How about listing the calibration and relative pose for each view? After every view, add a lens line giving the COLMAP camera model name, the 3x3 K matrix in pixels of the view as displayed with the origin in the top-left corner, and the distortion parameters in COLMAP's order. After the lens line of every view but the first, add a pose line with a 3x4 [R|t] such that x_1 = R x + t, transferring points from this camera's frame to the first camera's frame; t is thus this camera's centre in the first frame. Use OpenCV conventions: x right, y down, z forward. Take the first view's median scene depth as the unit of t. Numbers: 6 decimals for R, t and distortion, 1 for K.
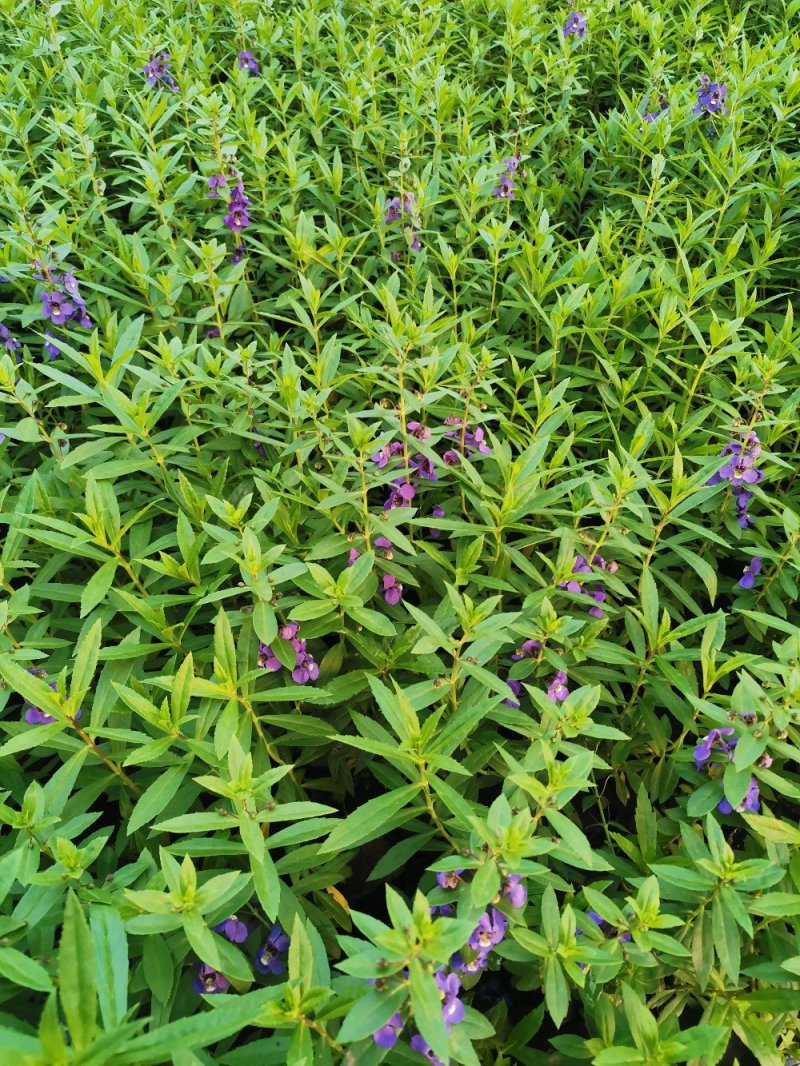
lens RADIAL K [[799.8, 0, 404.1], [0, 799.8, 530.0], [0, 0, 1]] dist [0.091554, -0.122600]
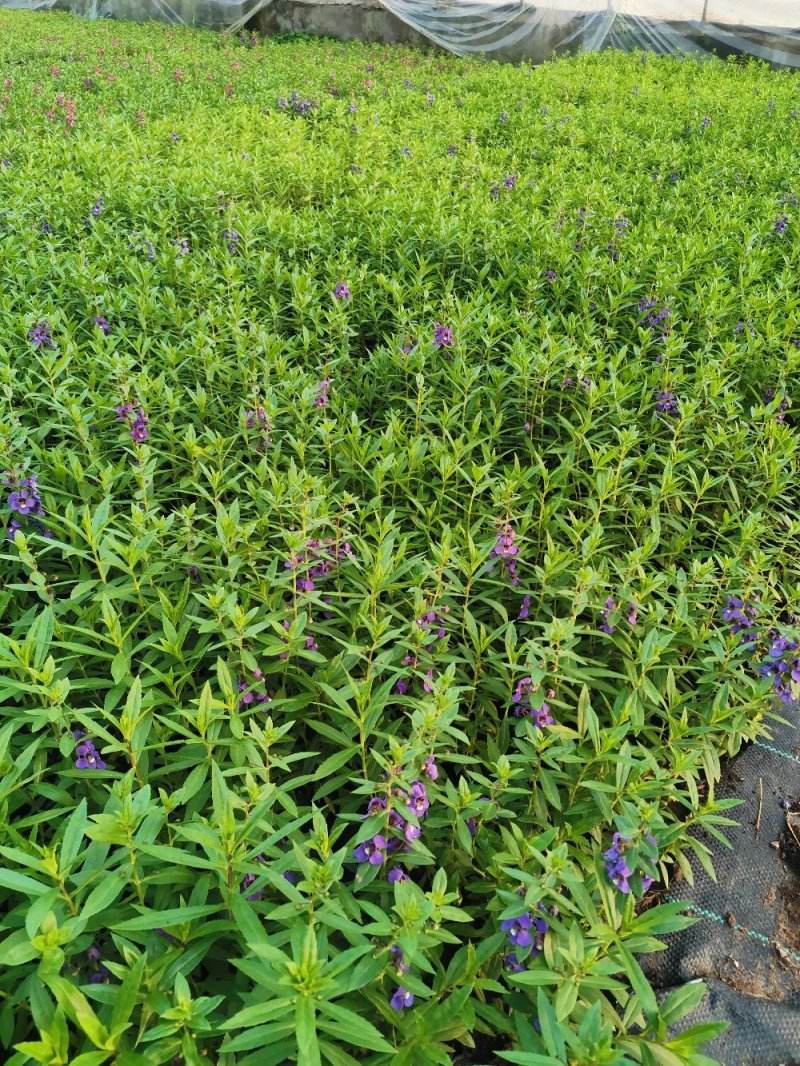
lens RADIAL K [[799.8, 0, 404.1], [0, 799.8, 530.0], [0, 0, 1]] dist [0.091554, -0.122600]
pose [[0.957795, -0.112208, 0.264647, -0.143571], [0.171815, 0.961577, -0.214122, 0.138057], [-0.230452, 0.250556, 0.940273, -0.334384]]
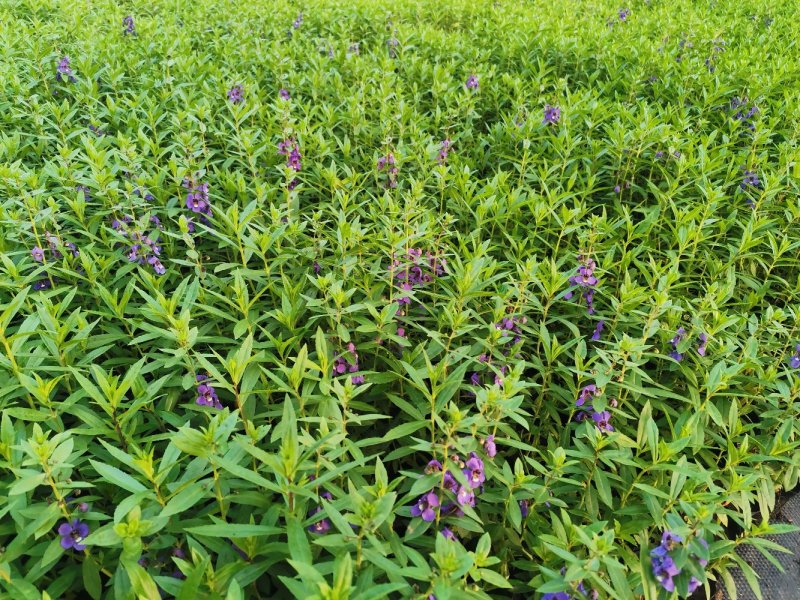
lens RADIAL K [[600.2, 0, 400.0], [0, 600.2, 300.0], [0, 0, 1]] dist [0.091554, -0.122600]
pose [[0.995934, -0.003735, 0.090007, -0.088782], [0.025369, 0.970332, -0.240442, 0.199067], [-0.086439, 0.241748, 0.966481, -0.190786]]
